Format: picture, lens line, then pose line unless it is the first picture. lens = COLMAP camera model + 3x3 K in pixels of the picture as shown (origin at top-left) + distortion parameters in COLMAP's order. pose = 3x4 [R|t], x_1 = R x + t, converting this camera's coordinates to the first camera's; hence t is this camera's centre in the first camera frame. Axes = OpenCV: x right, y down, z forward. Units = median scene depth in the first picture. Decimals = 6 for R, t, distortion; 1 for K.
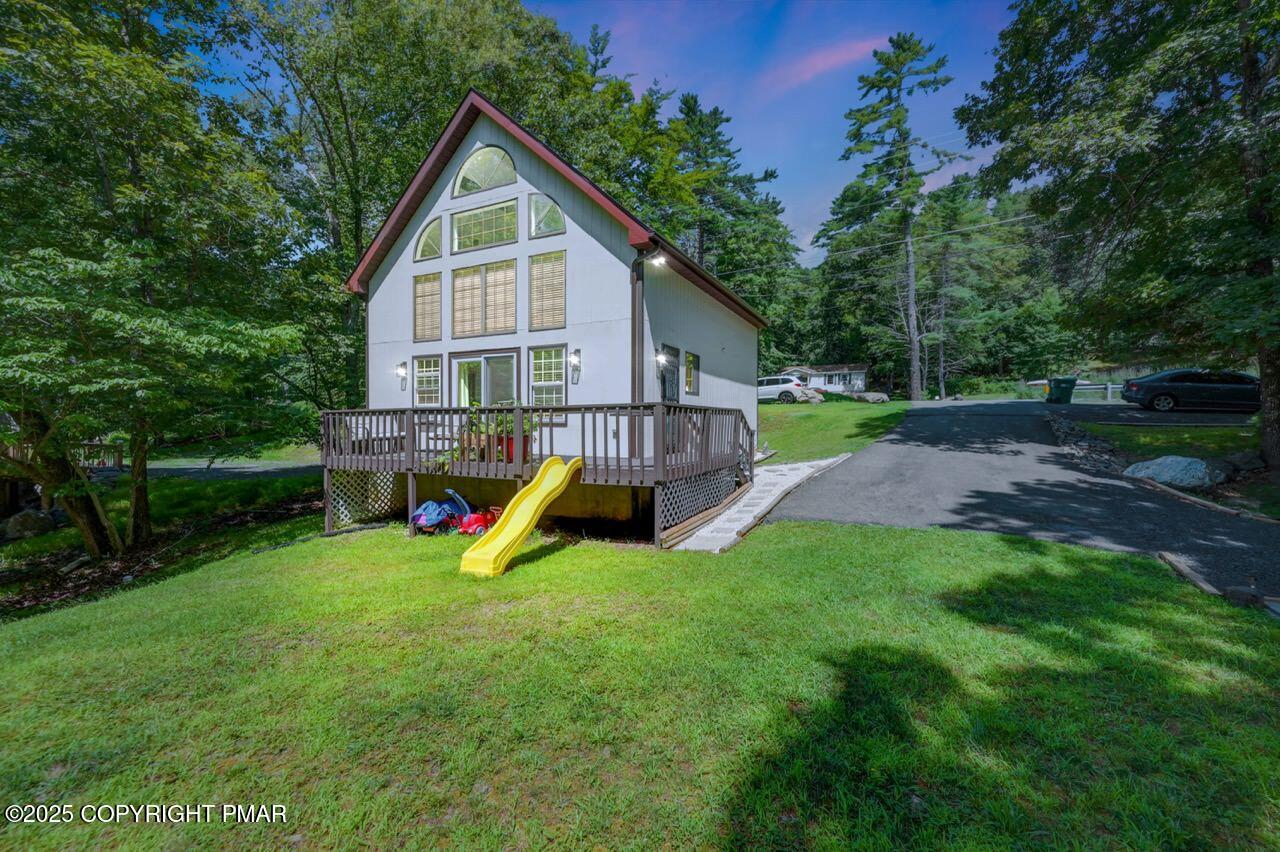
lens RADIAL K [[506.6, 0, 642.3], [0, 506.6, 423.6], [0, 0, 1]] dist [-0.000827, 0.001531]
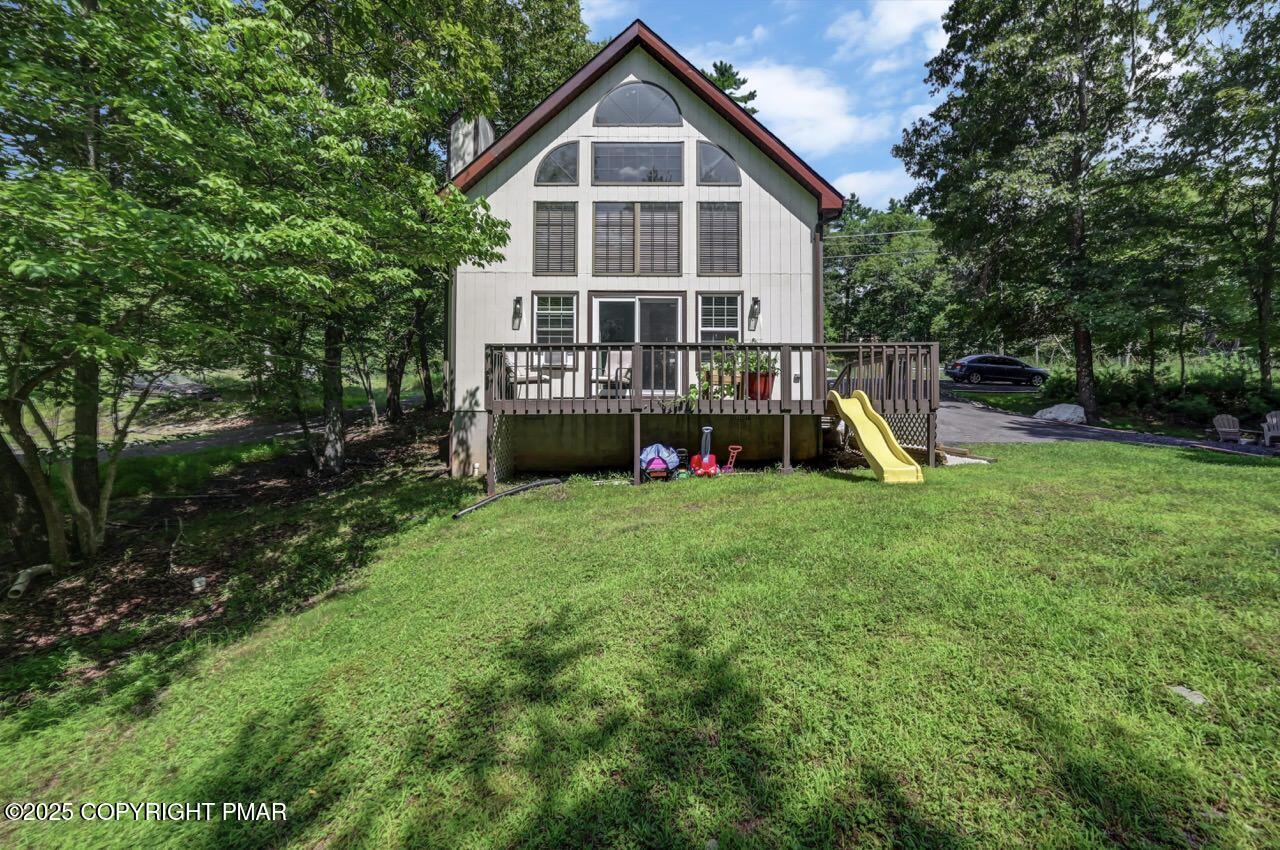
lens RADIAL K [[506.6, 0, 651.9], [0, 506.6, 387.9], [0, 0, 1]] dist [-0.000827, 0.001531]
pose [[0.898509, 0.017921, 0.438590, -0.148260], [-0.000914, 0.999241, -0.038956, 0.015409], [-0.438955, 0.034601, 0.897843, 0.030466]]
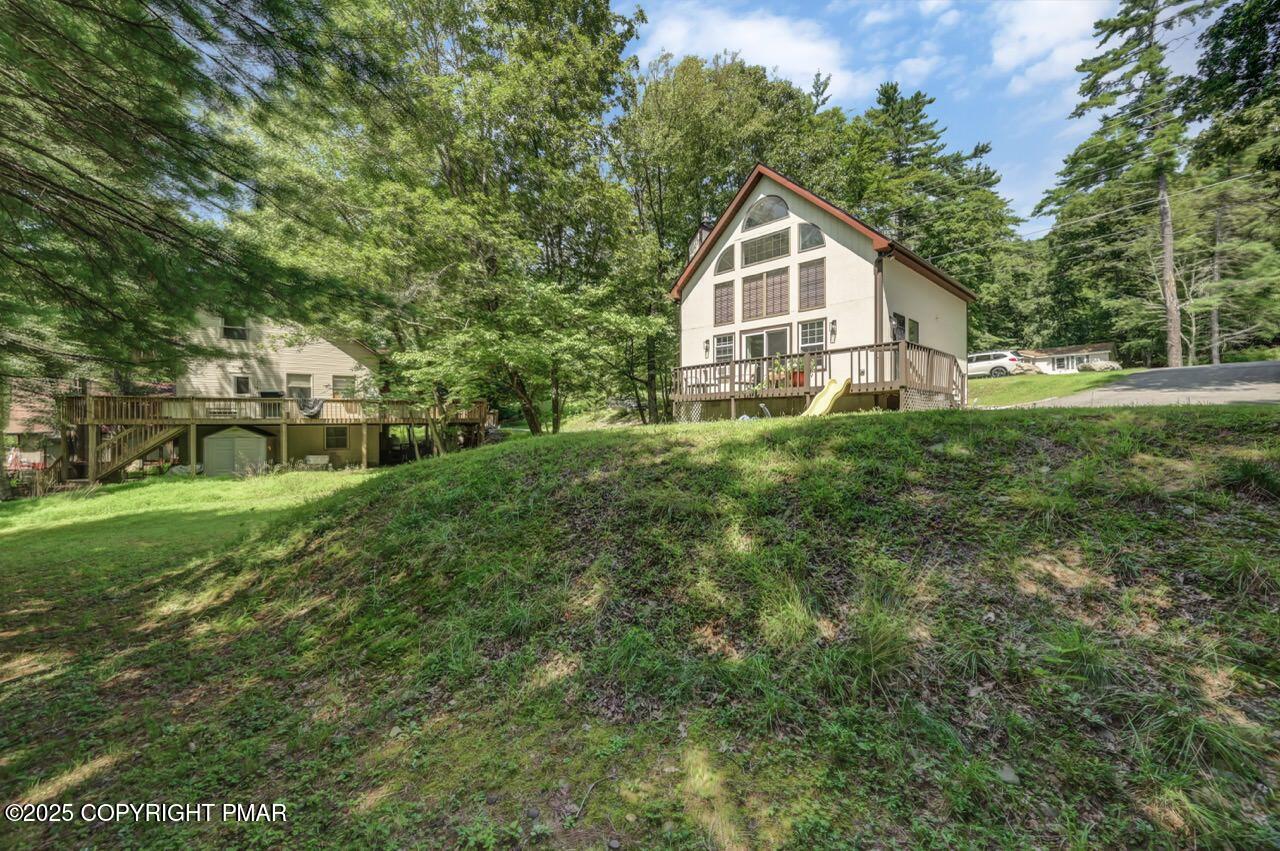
lens RADIAL K [[506.6, 0, 645.5], [0, 506.6, 425.9], [0, 0, 1]] dist [-0.000827, 0.001531]
pose [[0.942736, -0.001510, -0.333535, -0.029718], [0.001877, 0.999998, 0.000780, 0.033462], [0.333534, -0.001361, 0.942737, -0.126181]]
